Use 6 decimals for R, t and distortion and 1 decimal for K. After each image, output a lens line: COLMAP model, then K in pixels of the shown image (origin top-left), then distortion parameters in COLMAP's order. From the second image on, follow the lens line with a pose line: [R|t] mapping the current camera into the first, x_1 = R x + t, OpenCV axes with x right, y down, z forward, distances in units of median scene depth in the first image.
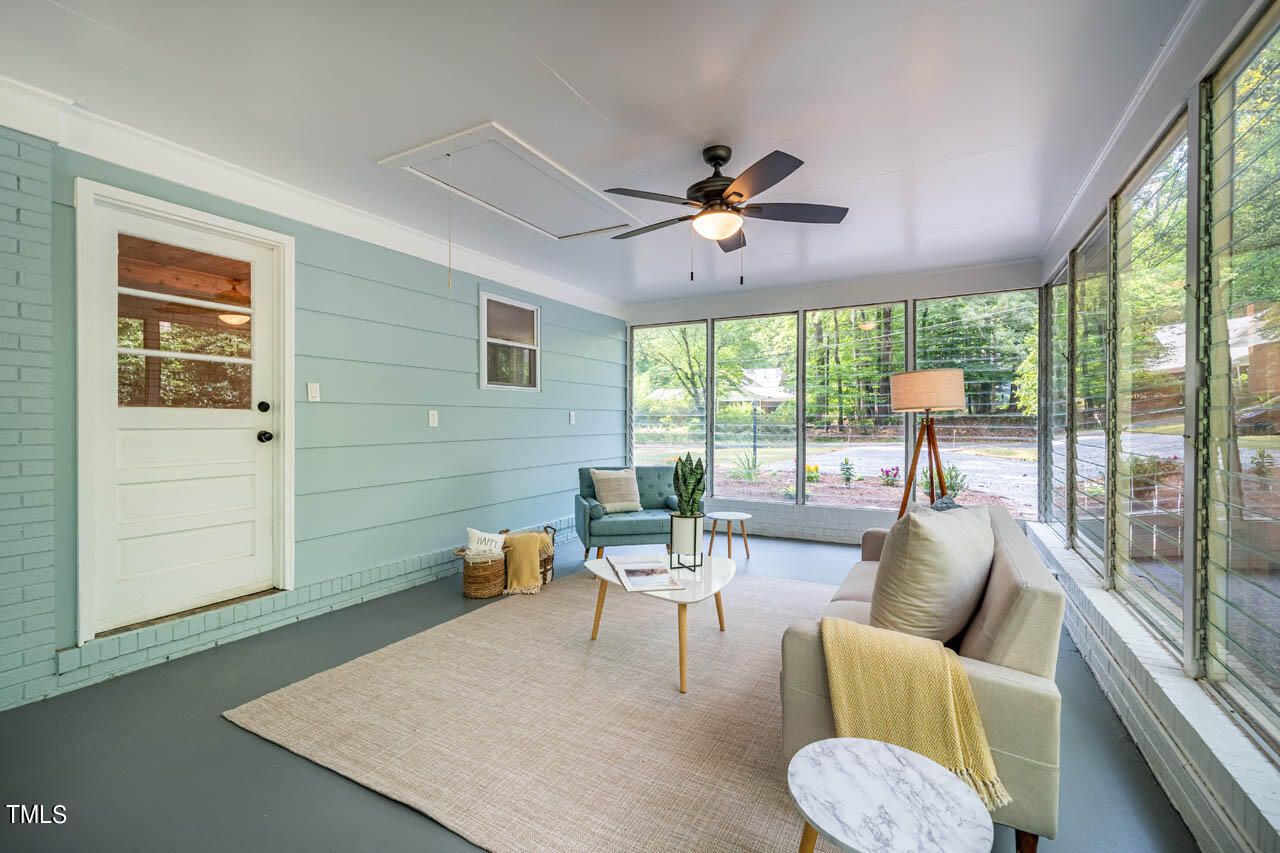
lens RADIAL K [[541.7, 0, 637.6], [0, 541.7, 425.6], [0, 0, 1]] dist [0.004953, 0.000243]
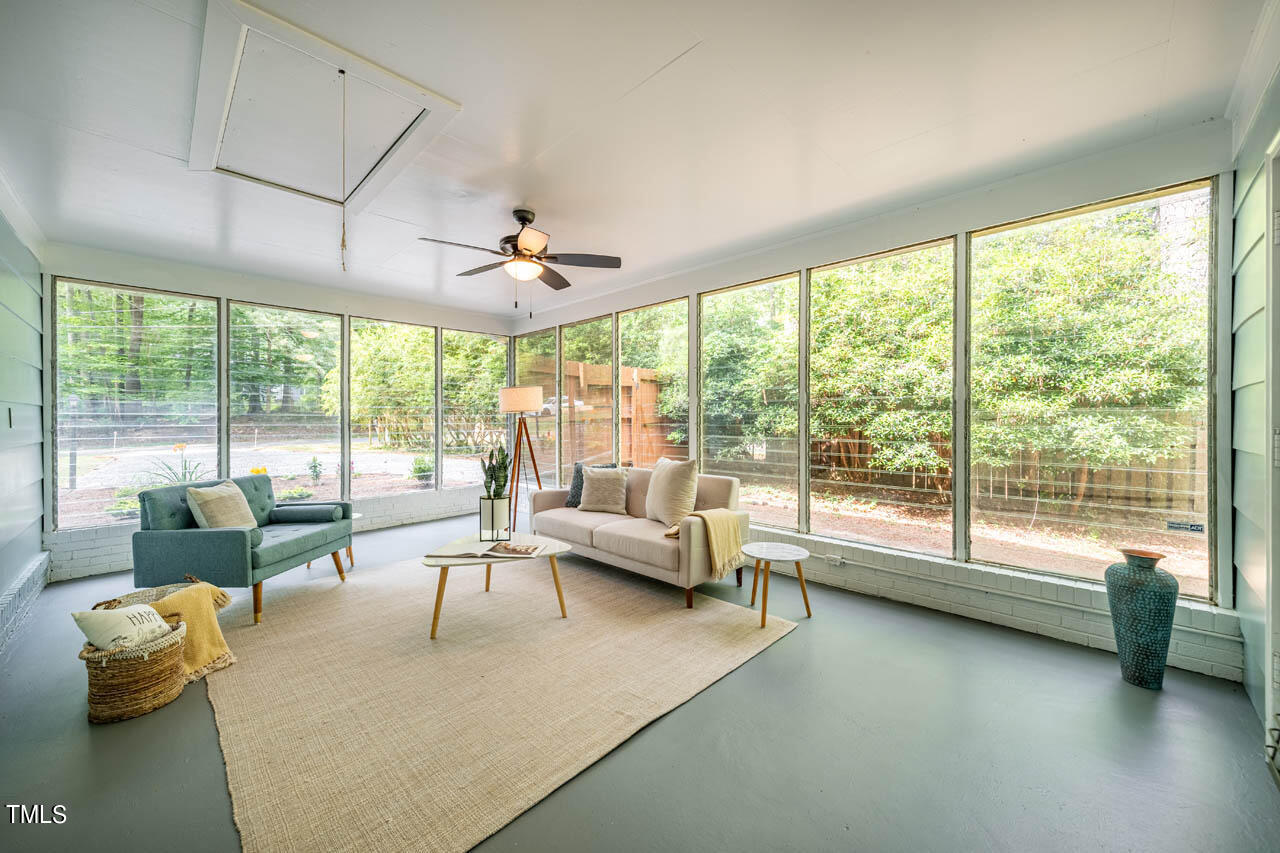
lens RADIAL K [[477.6, 0, 636.5], [0, 477.6, 420.3], [0, 0, 1]] dist [-0.002750, -0.000085]
pose [[0.269784, -0.004976, 0.962908, -0.532393], [0.013030, 0.999914, 0.001516, -0.002531], [-0.962833, 0.012137, 0.269826, 0.256321]]
